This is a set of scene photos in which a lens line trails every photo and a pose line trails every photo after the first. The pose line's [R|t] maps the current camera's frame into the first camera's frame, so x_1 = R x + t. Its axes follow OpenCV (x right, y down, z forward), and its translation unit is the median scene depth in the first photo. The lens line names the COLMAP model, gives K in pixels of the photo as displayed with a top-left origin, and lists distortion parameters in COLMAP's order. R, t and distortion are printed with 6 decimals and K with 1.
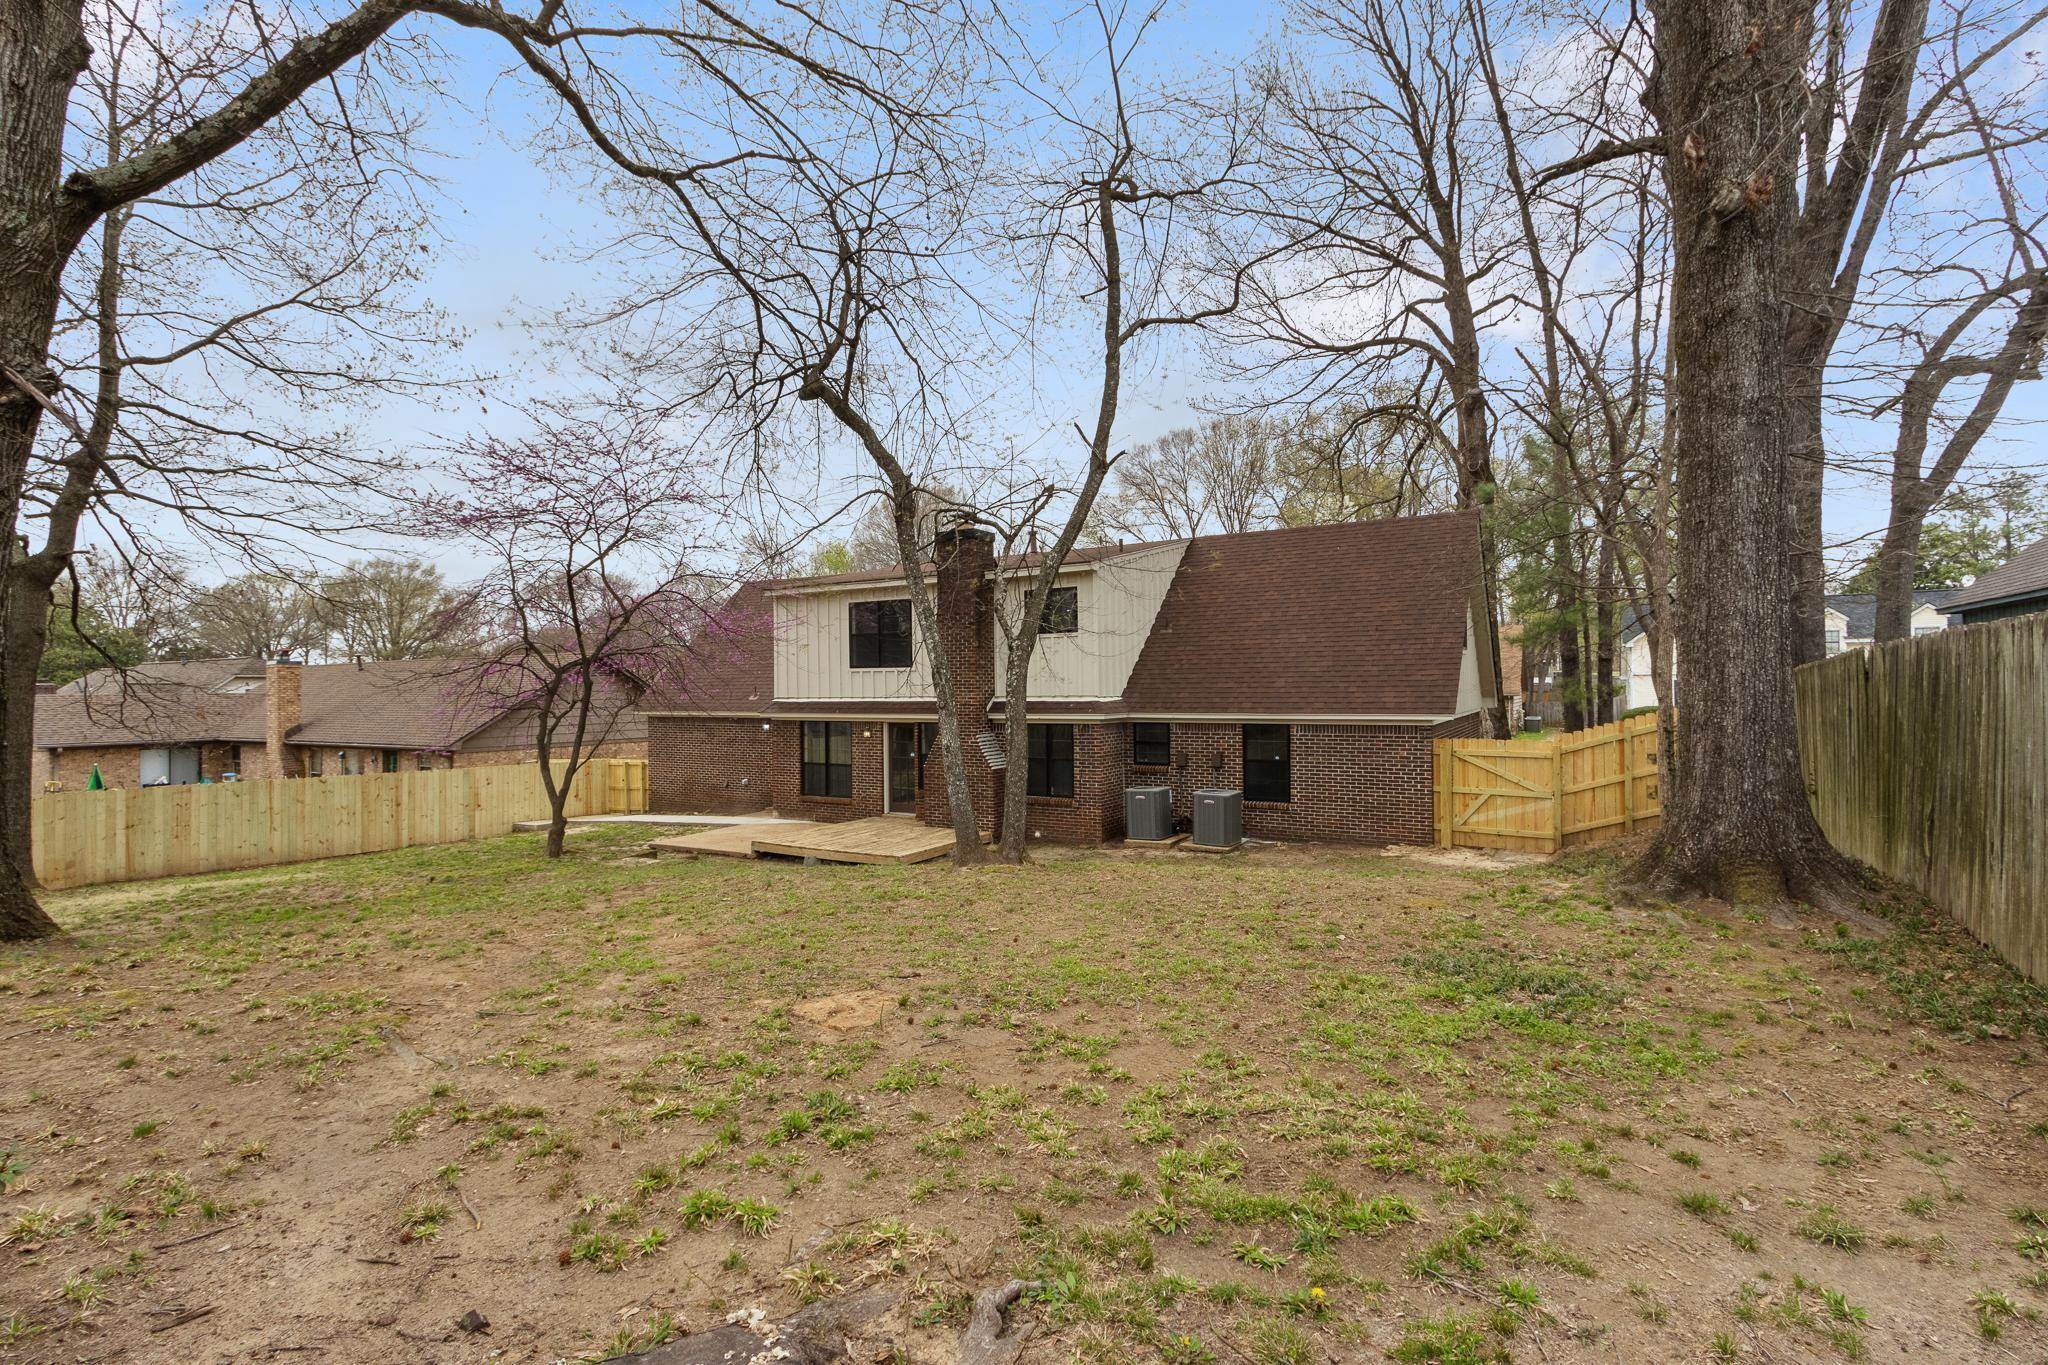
lens RADIAL K [[971.4, 0, 998.1], [0, 971.4, 652.9], [0, 0, 1]] dist [-0.001945, 0.000223]
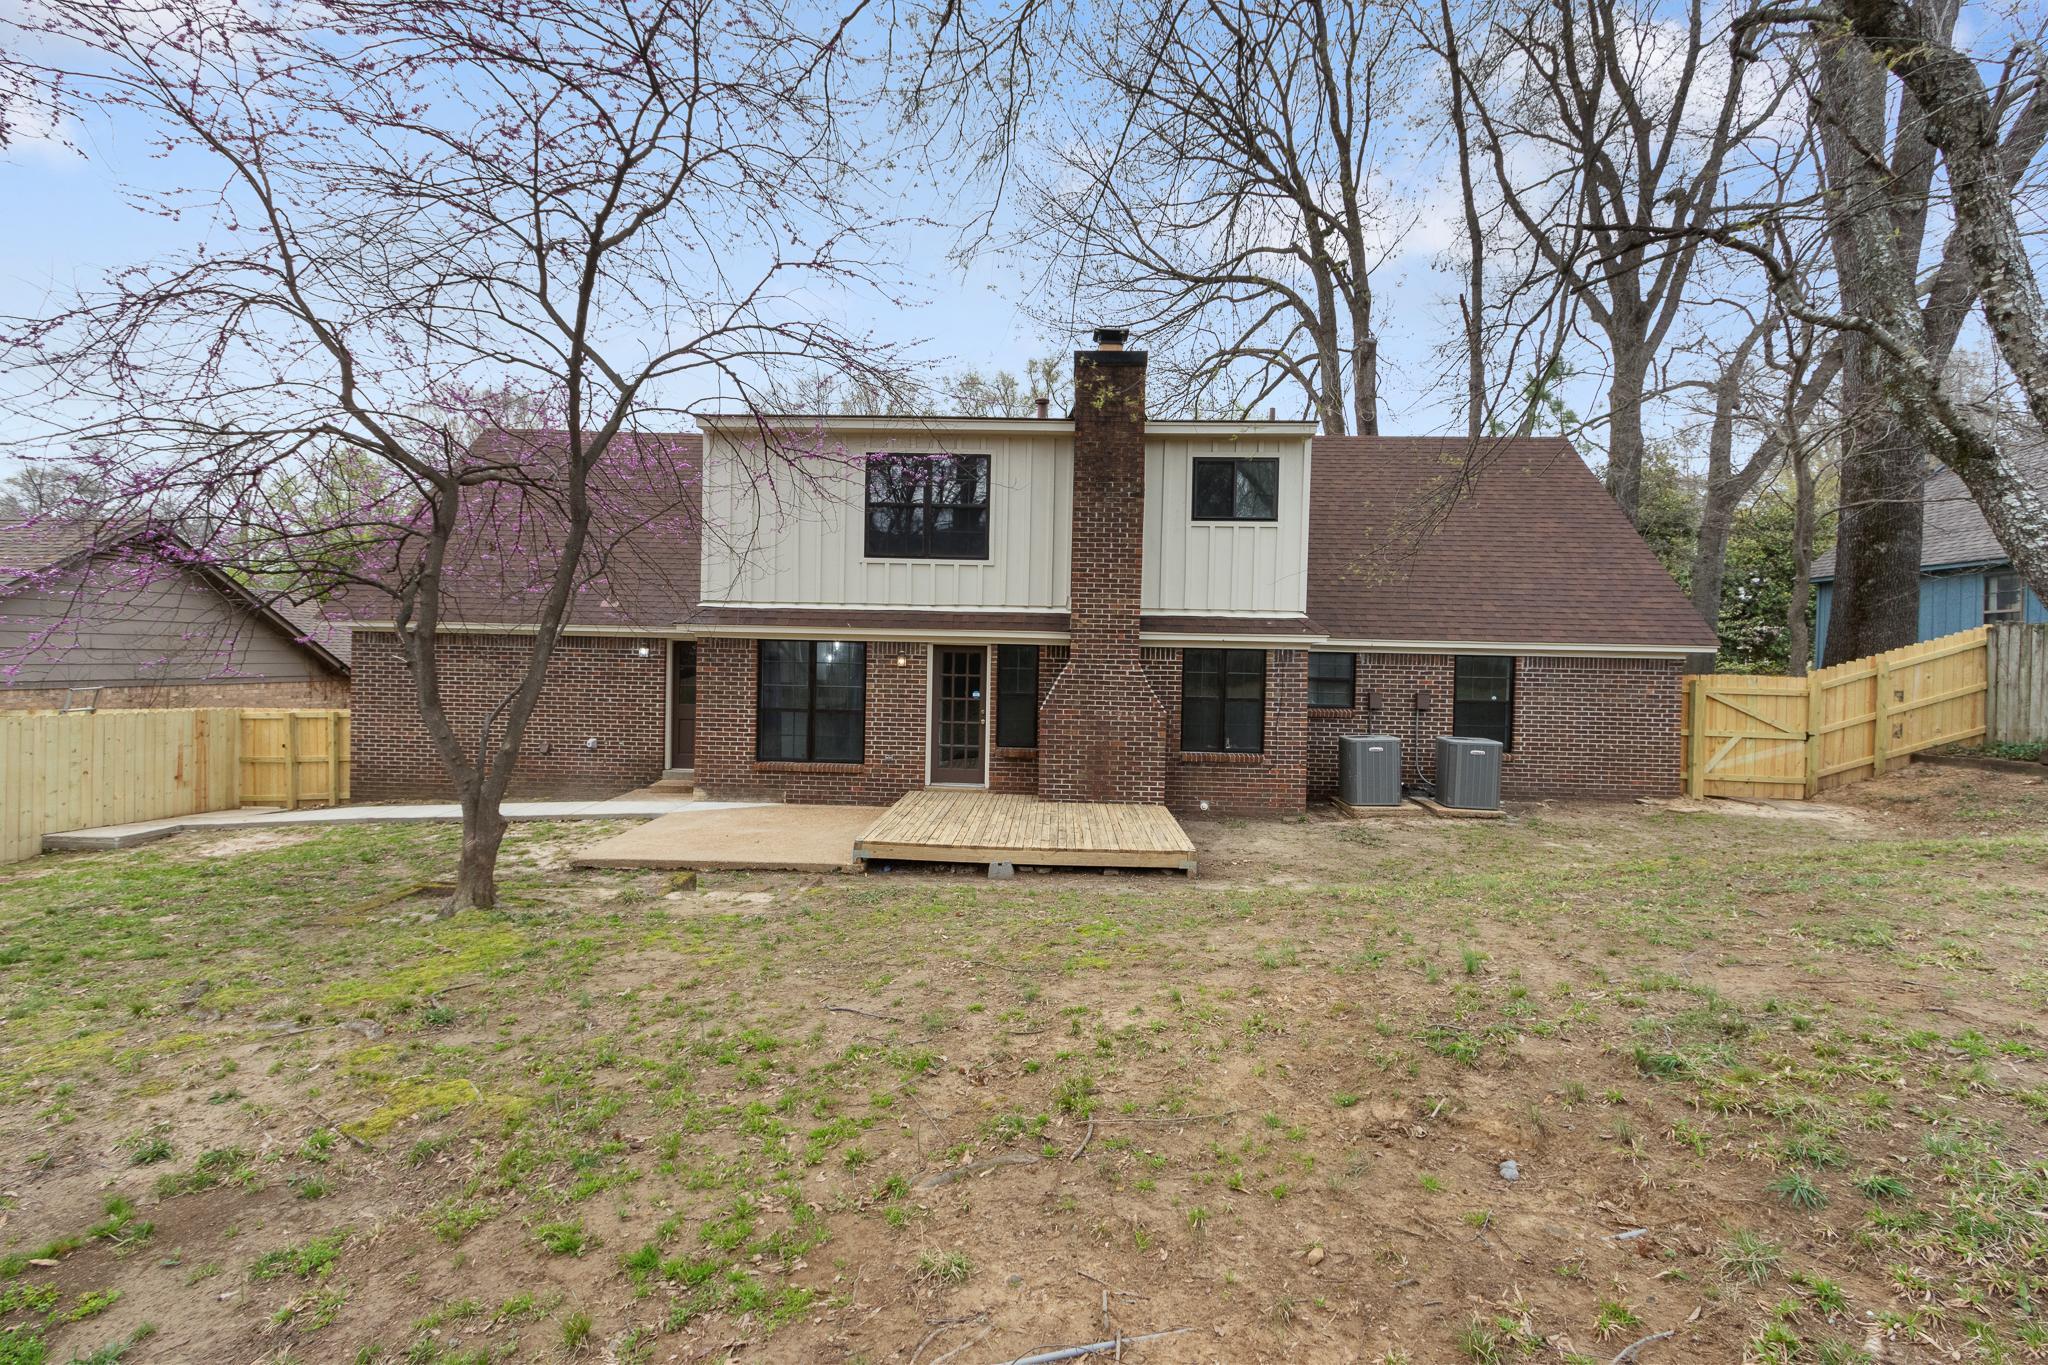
lens RADIAL K [[949.0, 0, 1024.0], [0, 949.0, 682.5], [0, 0, 1]] dist [0.003261, 0.000380]
pose [[0.869724, 0.017922, 0.493212, -0.412139], [-0.047808, 0.997700, 0.048050, 0.070849], [-0.491217, -0.065369, 0.868581, 0.471466]]
